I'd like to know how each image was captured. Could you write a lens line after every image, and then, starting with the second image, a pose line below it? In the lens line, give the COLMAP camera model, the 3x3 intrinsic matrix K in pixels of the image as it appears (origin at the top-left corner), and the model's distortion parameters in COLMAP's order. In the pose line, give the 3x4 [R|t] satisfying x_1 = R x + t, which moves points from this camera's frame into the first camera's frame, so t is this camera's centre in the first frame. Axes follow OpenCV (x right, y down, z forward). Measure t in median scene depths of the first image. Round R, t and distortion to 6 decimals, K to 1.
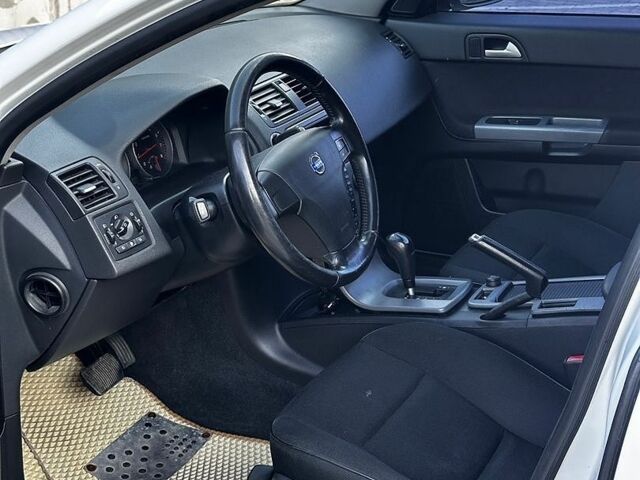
lens RADIAL K [[1169.5, 0, 320.0], [0, 1169.5, 240.0], [0, 0, 1]] dist [0.130047, 0.036625]
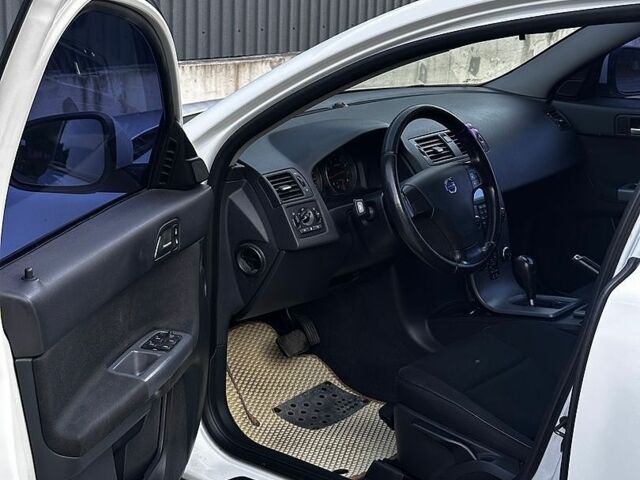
lens RADIAL K [[1169.5, 0, 320.0], [0, 1169.5, 240.0], [0, 0, 1]] dist [0.130047, 0.036625]
pose [[0.972243, 0.079184, -0.220165, 0.145350], [-0.099283, 0.991694, -0.081762, 0.116866], [0.211862, 0.101351, 0.972030, -0.336660]]
